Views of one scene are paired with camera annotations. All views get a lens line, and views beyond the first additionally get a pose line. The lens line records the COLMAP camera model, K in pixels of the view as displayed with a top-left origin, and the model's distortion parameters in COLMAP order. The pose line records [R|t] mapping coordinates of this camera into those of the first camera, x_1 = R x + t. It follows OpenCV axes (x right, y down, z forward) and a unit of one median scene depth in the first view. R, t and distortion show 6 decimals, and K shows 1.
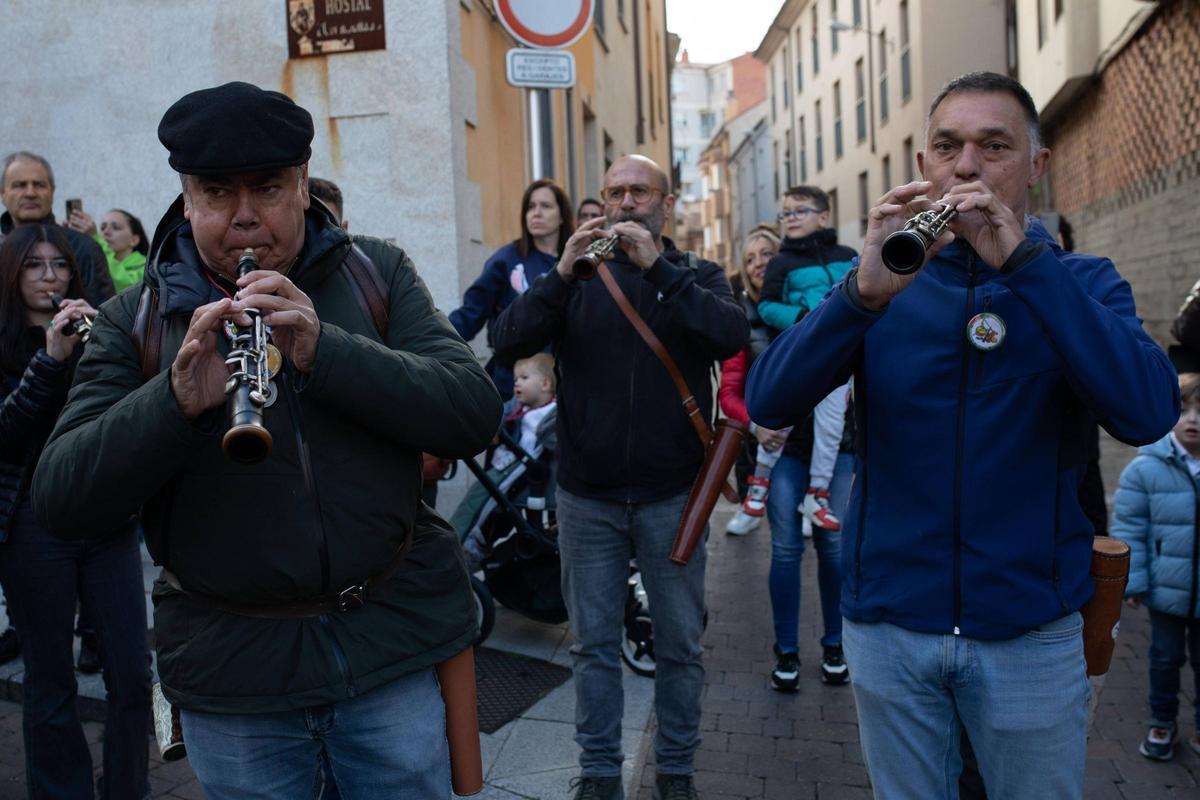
lens RADIAL K [[1118.6, 0, 600.0], [0, 1118.6, 400.0], [0, 0, 1]] dist [-0.001819, -0.001711]
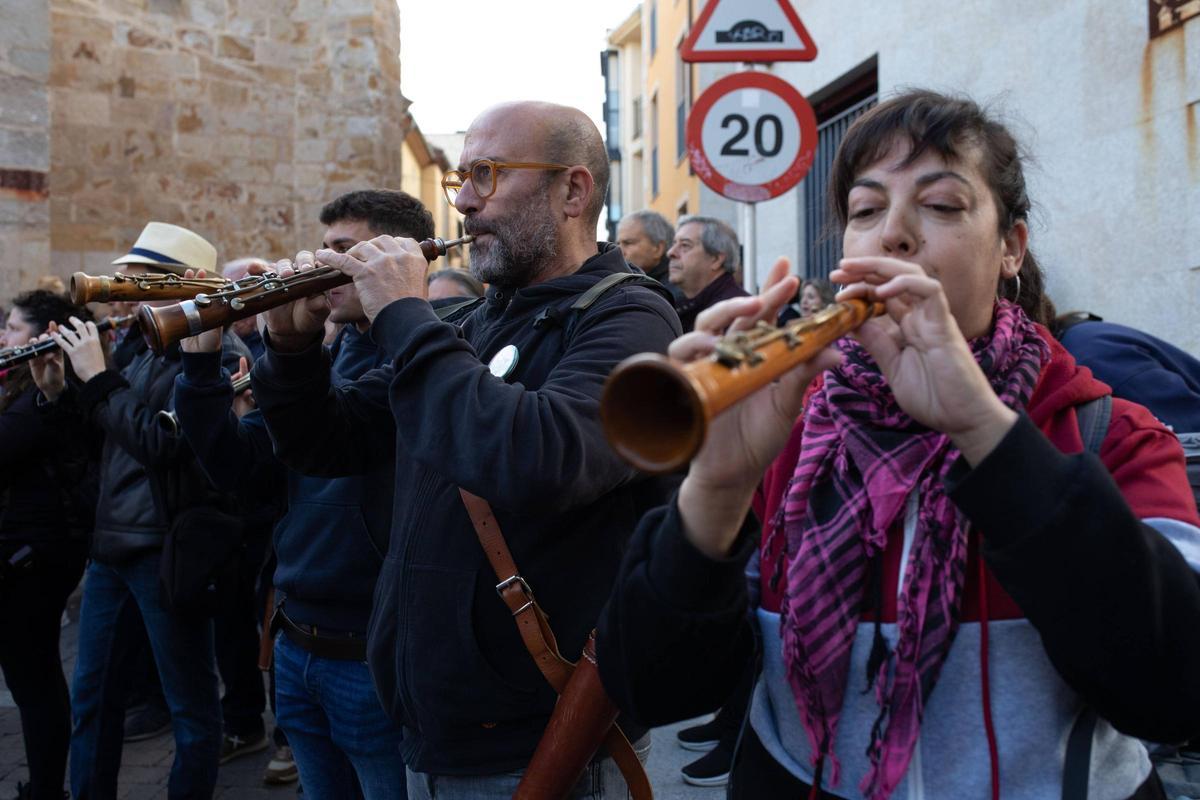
lens RADIAL K [[1118.6, 0, 600.0], [0, 1118.6, 400.0], [0, 0, 1]] dist [-0.001819, -0.001711]
pose [[0.537649, 0.016396, -0.843009, 0.181947], [-0.047084, 0.998835, -0.010602, -0.027781], [0.841853, 0.045393, 0.537794, 0.274074]]
